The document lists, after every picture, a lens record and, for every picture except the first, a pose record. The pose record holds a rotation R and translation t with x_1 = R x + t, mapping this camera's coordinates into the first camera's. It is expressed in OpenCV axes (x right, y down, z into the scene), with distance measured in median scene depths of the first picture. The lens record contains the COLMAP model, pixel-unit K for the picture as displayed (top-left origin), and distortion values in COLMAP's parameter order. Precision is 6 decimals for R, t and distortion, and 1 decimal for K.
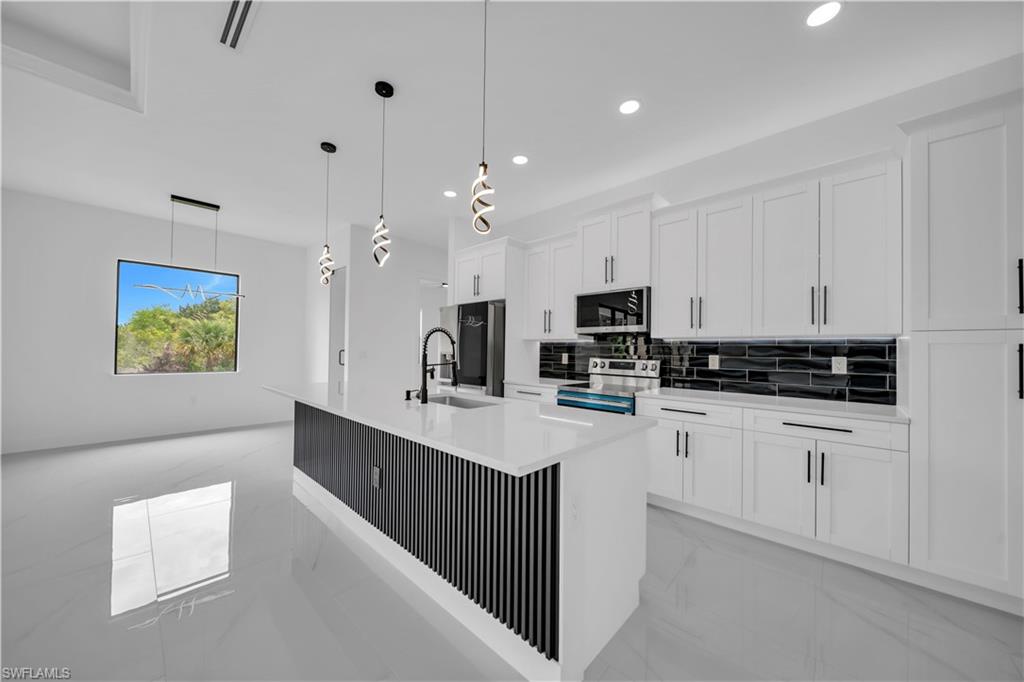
lens RADIAL K [[354.8, 0, 508.9], [0, 354.8, 344.8], [0, 0, 1]] dist [0.001692, -0.000619]
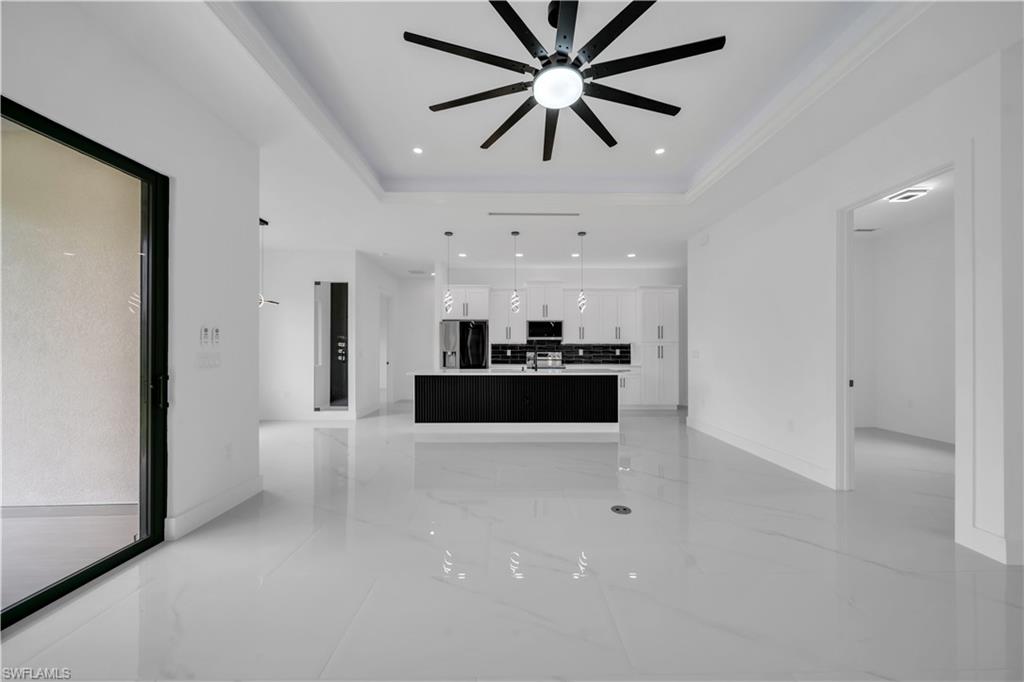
lens RADIAL K [[354.8, 0, 514.1], [0, 354.8, 346.6], [0, 0, 1]] dist [0.001692, -0.000619]
pose [[0.720840, -0.006956, 0.693067, -1.361058], [-0.001382, 0.999933, 0.011472, -0.017885], [-0.693100, -0.009227, 0.720782, -0.430196]]
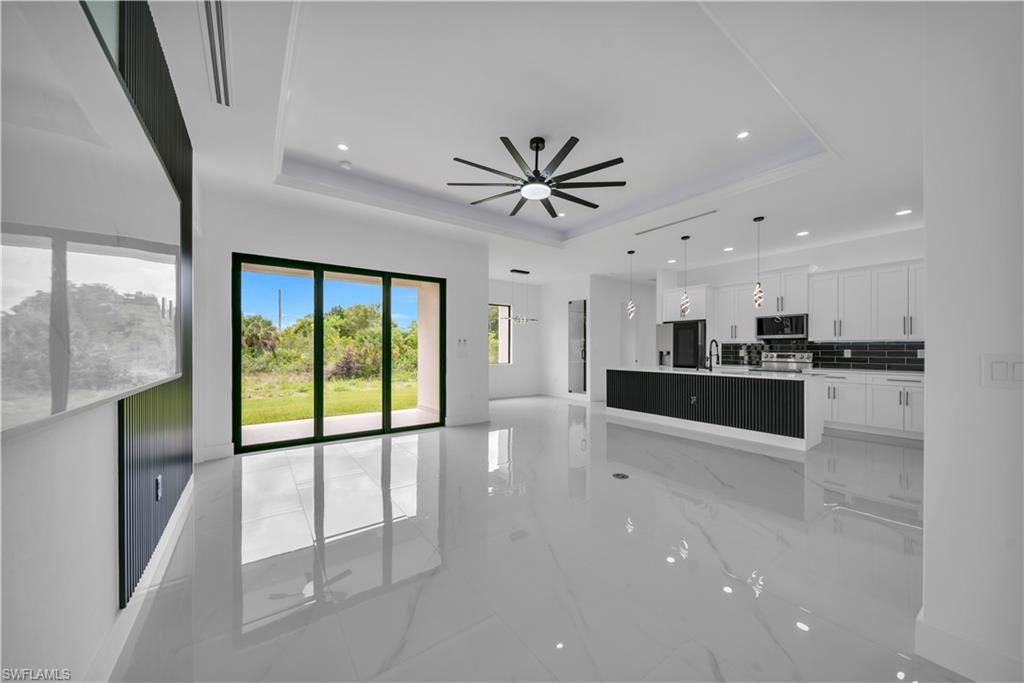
lens RADIAL K [[354.8, 0, 514.9], [0, 354.8, 347.2], [0, 0, 1]] dist [0.001692, -0.000619]
pose [[0.983702, -0.011478, -0.179440, -0.743568], [0.013063, 0.999885, 0.007652, -0.019930], [0.179331, -0.009871, 0.983739, -1.060710]]
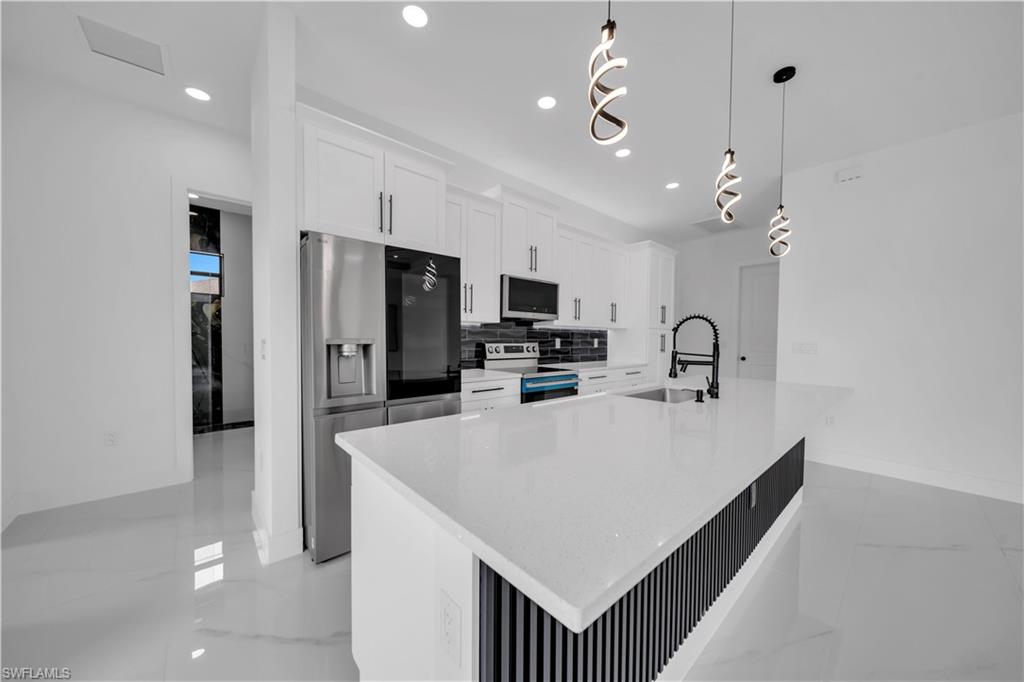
lens RADIAL K [[354.8, 0, 510.3], [0, 354.8, 347.5], [0, 0, 1]] dist [0.001692, -0.000619]
pose [[0.088604, -0.040079, 0.995260, -0.785417], [-0.025341, 0.998776, 0.042477, 0.008657], [-0.995745, -0.028985, 0.087479, 0.975027]]
